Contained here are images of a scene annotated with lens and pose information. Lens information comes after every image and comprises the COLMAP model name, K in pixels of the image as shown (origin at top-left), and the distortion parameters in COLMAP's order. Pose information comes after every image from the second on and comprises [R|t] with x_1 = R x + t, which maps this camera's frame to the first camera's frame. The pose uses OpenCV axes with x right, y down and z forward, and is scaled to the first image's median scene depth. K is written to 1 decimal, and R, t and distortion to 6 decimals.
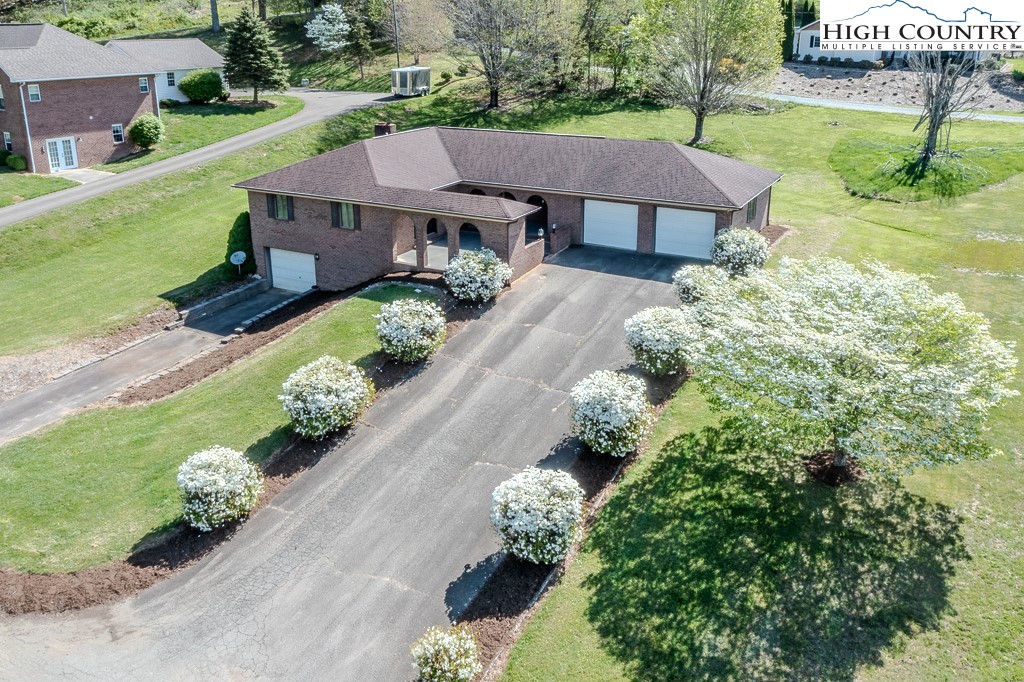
lens RADIAL K [[821.5, 0, 529.0], [0, 821.5, 239.0], [0, 0, 1]] dist [-0.011628, 0.003674]
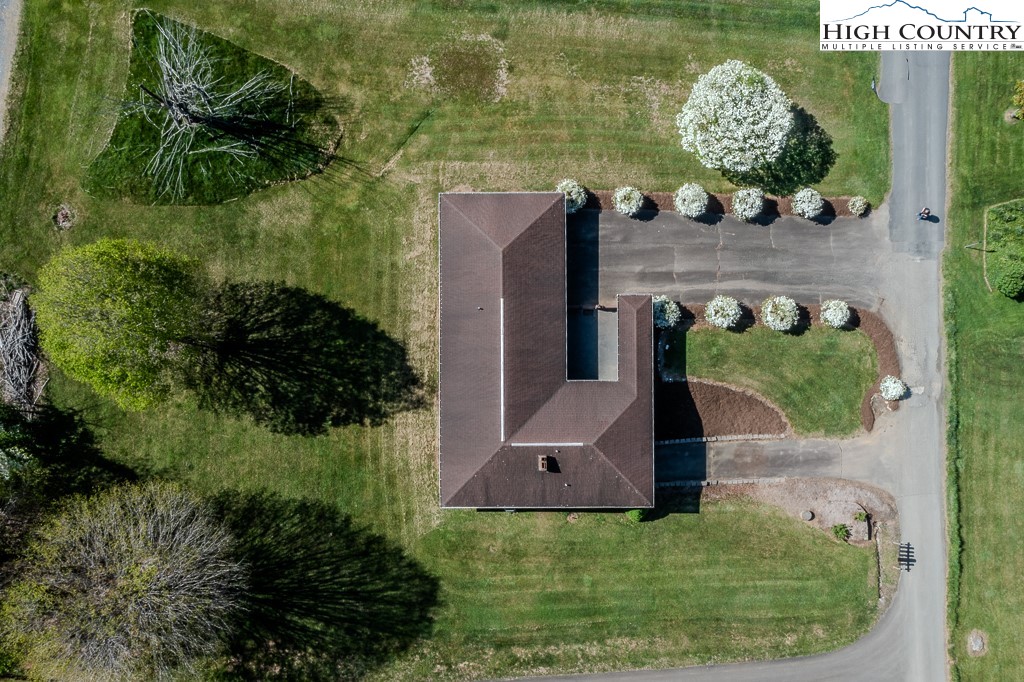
lens RADIAL K [[821.5, 0, 513.2], [0, 821.5, 402.8], [0, 0, 1]] dist [-0.011628, 0.003674]
pose [[-0.463648, -0.885038, 0.041690, -0.150637], [0.270209, -0.096430, 0.957960, -1.679060], [-0.843811, 0.455422, 0.283855, 0.764637]]
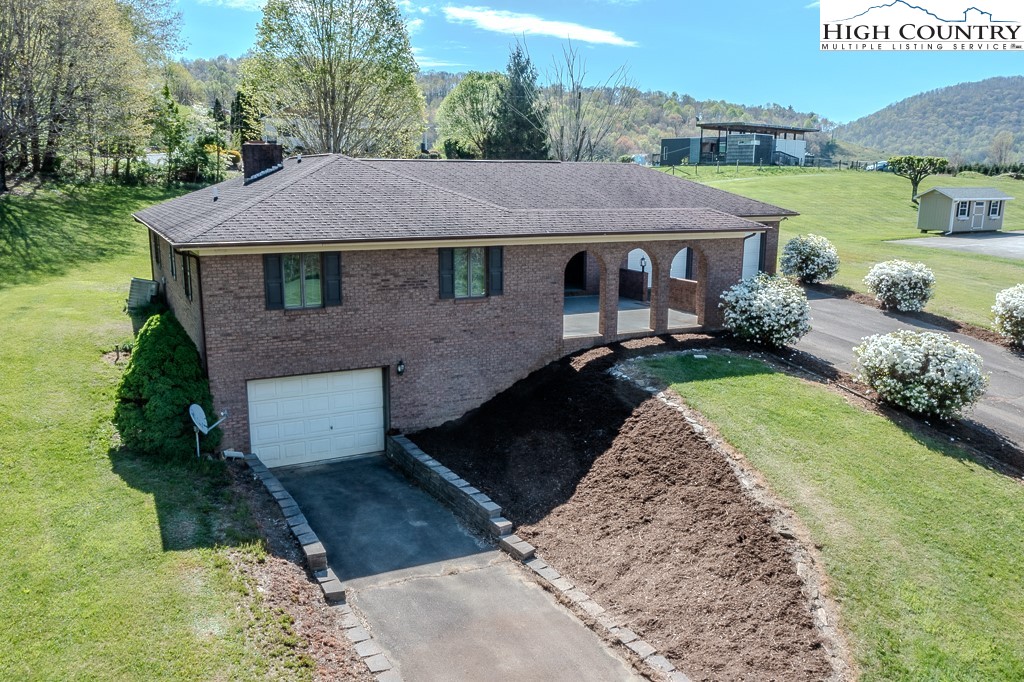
lens RADIAL K [[821.5, 0, 506.6], [0, 821.5, 334.3], [0, 0, 1]] dist [-0.011628, 0.003674]
pose [[0.586973, -0.146758, 0.796194, -0.651915], [0.200983, 0.979062, 0.032296, -0.001665], [-0.784263, 0.141065, 0.604179, 0.688092]]
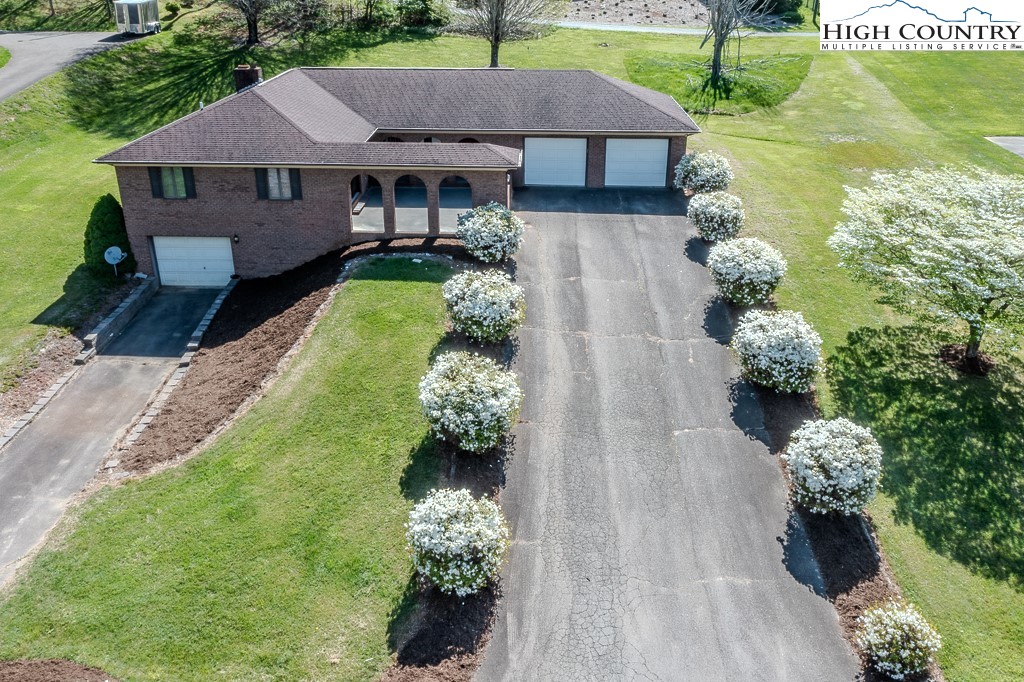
lens RADIAL K [[821.5, 0, 512.7], [0, 821.5, 264.7], [0, 0, 1]] dist [-0.011628, 0.003674]
pose [[0.900770, -0.152287, 0.406722, -0.366512], [0.105976, 0.985270, 0.134206, -0.034801], [-0.421169, -0.077786, 0.903640, 0.168891]]
